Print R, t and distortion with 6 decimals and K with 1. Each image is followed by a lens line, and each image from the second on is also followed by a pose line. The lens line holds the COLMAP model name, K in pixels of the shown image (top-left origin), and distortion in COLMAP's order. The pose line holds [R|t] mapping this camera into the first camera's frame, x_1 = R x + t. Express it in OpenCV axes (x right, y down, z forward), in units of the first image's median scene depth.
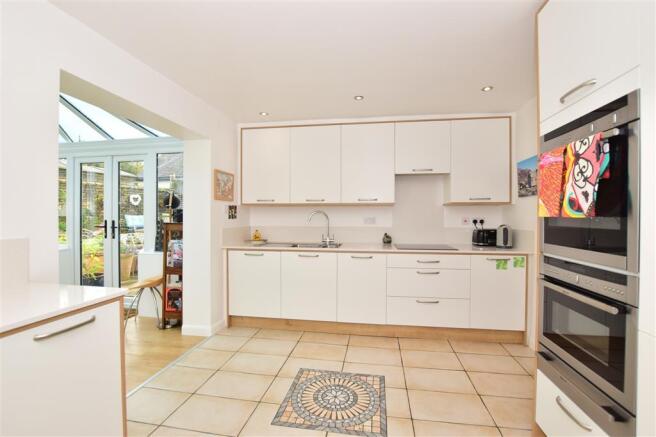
lens RADIAL K [[299.4, 0, 326.6], [0, 299.4, 218.4], [0, 0, 1]] dist [-0.000978, 0.000057]
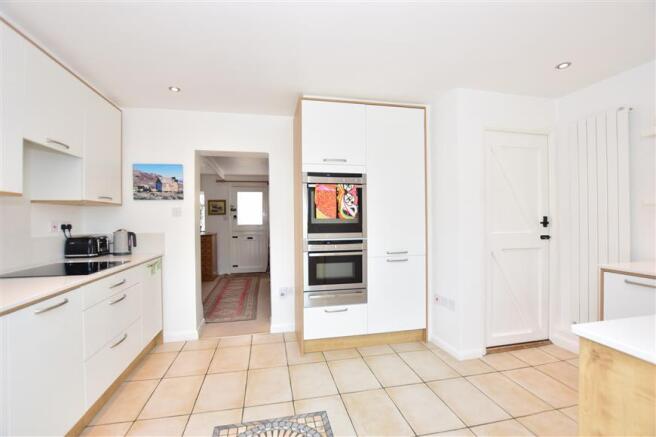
lens RADIAL K [[299.4, 0, 326.2], [0, 299.4, 217.1], [0, 0, 1]] dist [-0.000978, 0.000057]
pose [[-0.357153, 0.002999, 0.934041, -1.096814], [0.013119, 0.999912, 0.001806, -0.018631], [-0.933954, 0.012899, -0.357161, 1.744417]]
